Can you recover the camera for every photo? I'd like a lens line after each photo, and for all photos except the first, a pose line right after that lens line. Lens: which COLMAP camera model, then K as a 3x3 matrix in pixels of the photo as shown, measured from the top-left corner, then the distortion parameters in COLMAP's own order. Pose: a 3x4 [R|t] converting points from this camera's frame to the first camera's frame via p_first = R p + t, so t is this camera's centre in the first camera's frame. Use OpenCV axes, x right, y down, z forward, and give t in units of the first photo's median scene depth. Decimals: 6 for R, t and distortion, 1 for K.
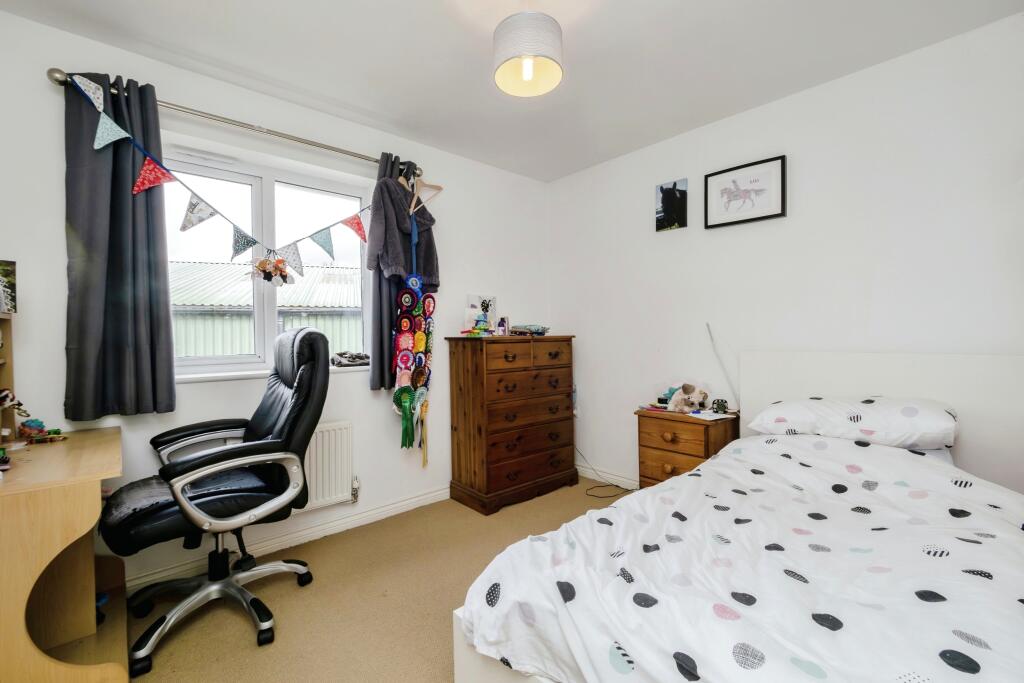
lens RADIAL K [[427.9, 0, 507.2], [0, 427.9, 337.9], [0, 0, 1]] dist [-0.027049, -0.000072]
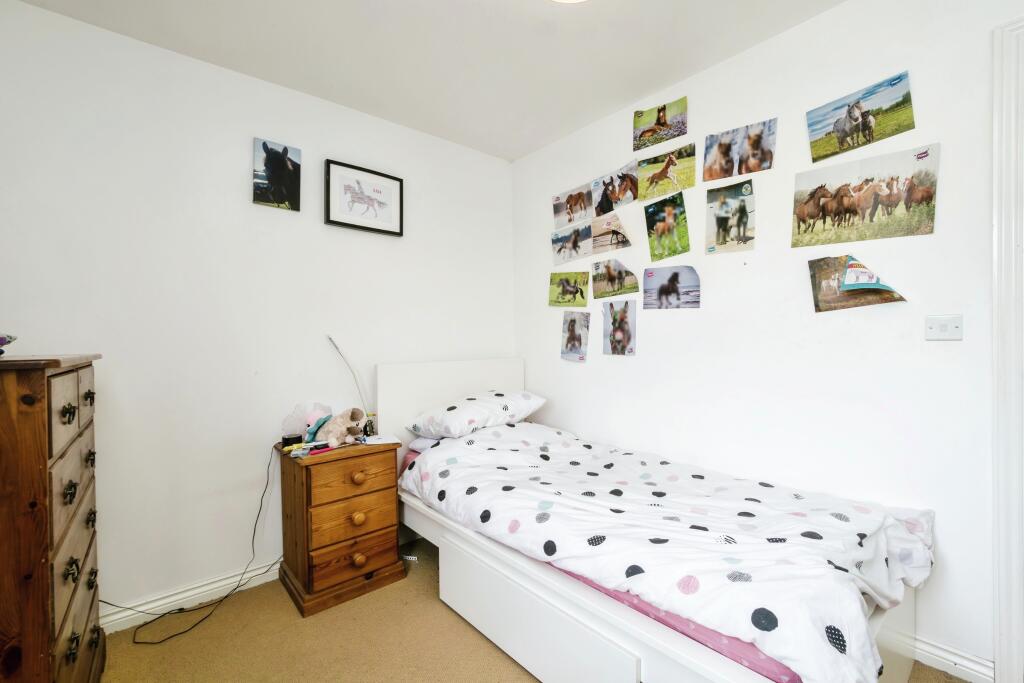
lens RADIAL K [[427.9, 0, 507.2], [0, 427.9, 337.9], [0, 0, 1]] dist [-0.027049, -0.000072]
pose [[0.026471, 0.010841, 0.999591, -0.379849], [0.017272, 0.999787, -0.011301, -0.013499], [-0.999500, 0.017564, 0.026278, 0.655616]]
